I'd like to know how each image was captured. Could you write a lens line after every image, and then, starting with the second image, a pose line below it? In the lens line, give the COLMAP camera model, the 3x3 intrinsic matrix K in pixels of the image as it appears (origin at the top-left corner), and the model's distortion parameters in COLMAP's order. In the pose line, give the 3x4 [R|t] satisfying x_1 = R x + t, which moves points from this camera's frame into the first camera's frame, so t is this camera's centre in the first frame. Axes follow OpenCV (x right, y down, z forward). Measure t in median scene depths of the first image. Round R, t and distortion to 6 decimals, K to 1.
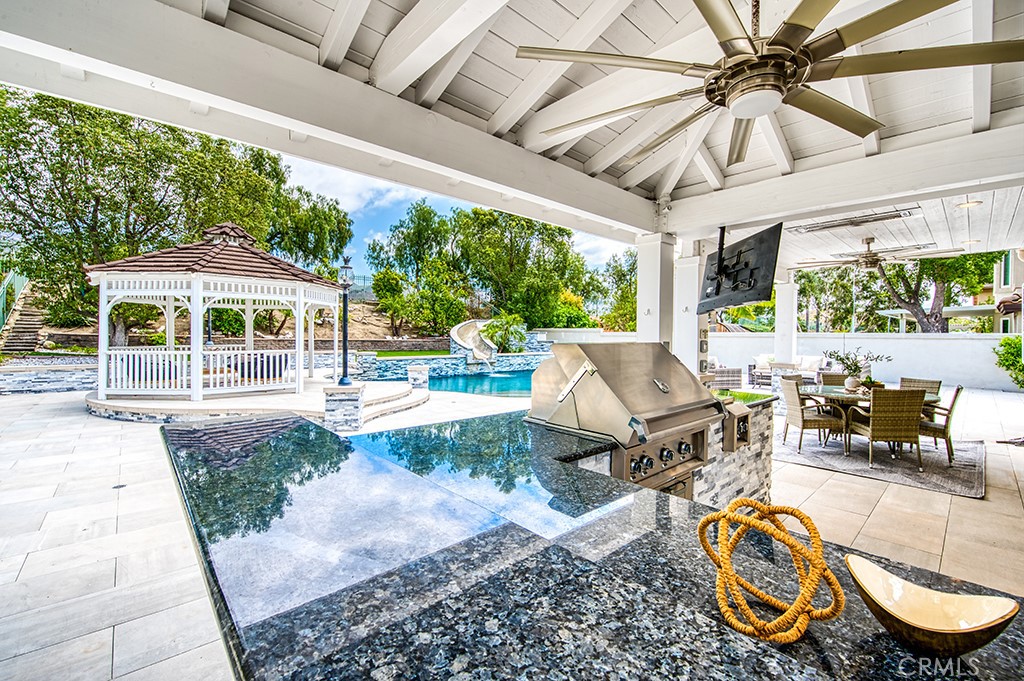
lens RADIAL K [[427.5, 0, 512.0], [0, 427.5, 340.5], [0, 0, 1]] dist [-0.020412, -0.000141]
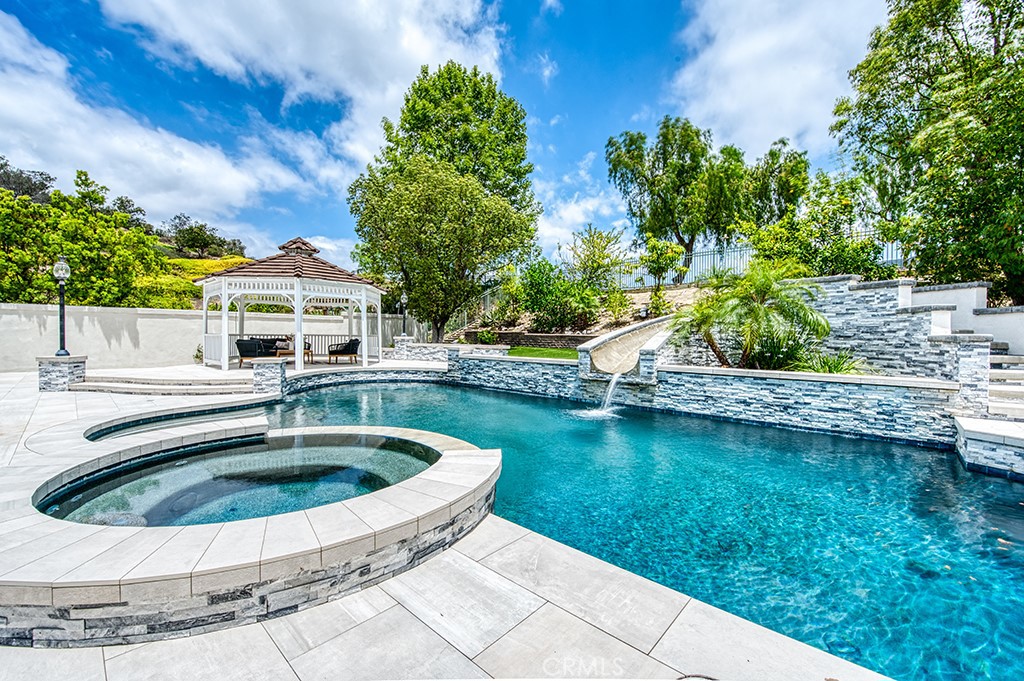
lens RADIAL K [[421.0, 0, 512.0], [0, 421.0, 340.5], [0, 0, 1]] dist [-0.013842, -0.000049]
pose [[0.099570, 0.005073, -0.995018, 0.304356], [-0.019997, 0.999795, 0.003096, 0.007922], [0.994830, 0.019589, 0.099651, 0.706966]]
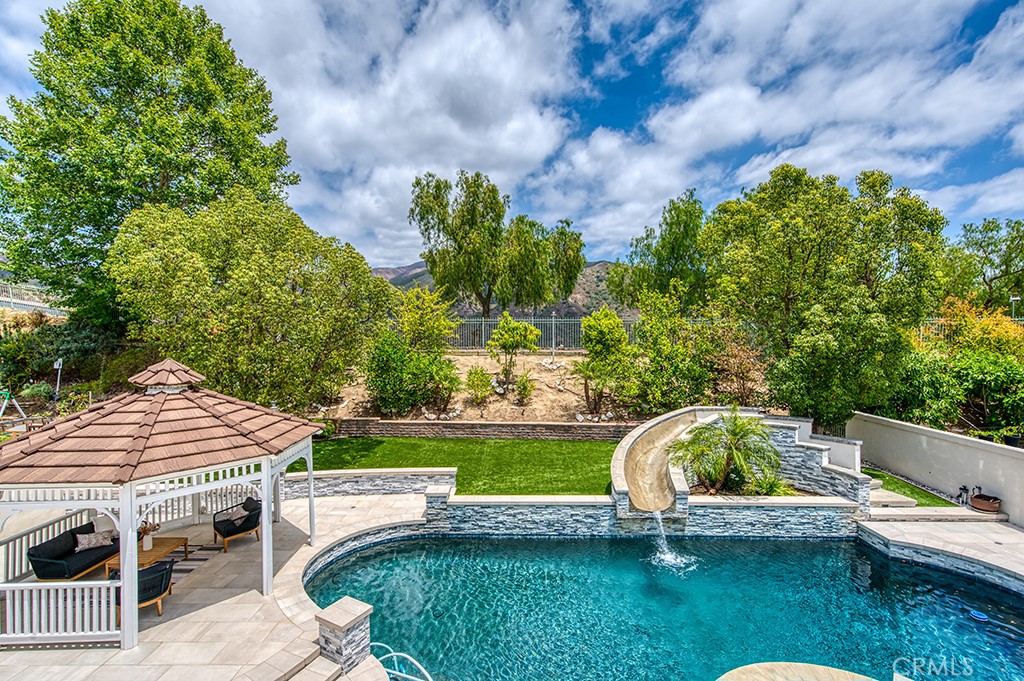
lens RADIAL K [[485.4, 0, 512.0], [0, 485.4, 340.5], [0, 0, 1]] dist [0.027613, -0.000105]
pose [[0.732512, -0.003799, -0.680743, 0.183733], [0.004291, 0.999990, -0.000964, -0.142211], [0.680740, -0.002215, 0.732522, 0.361112]]
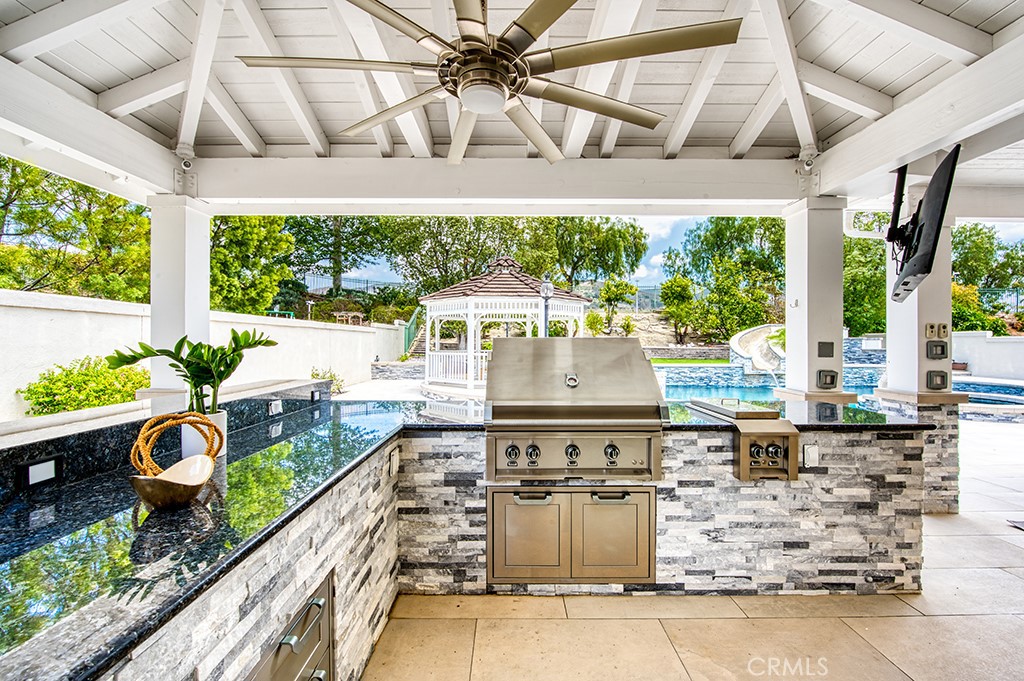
lens RADIAL K [[427.5, 0, 512.0], [0, 427.5, 340.5], [0, 0, 1]] dist [-0.020412, -0.000141]
pose [[0.738162, -0.009993, -0.674550, 0.108562], [-0.005473, 0.999769, -0.020800, 0.004310], [0.674601, 0.019046, 0.737936, 0.022660]]
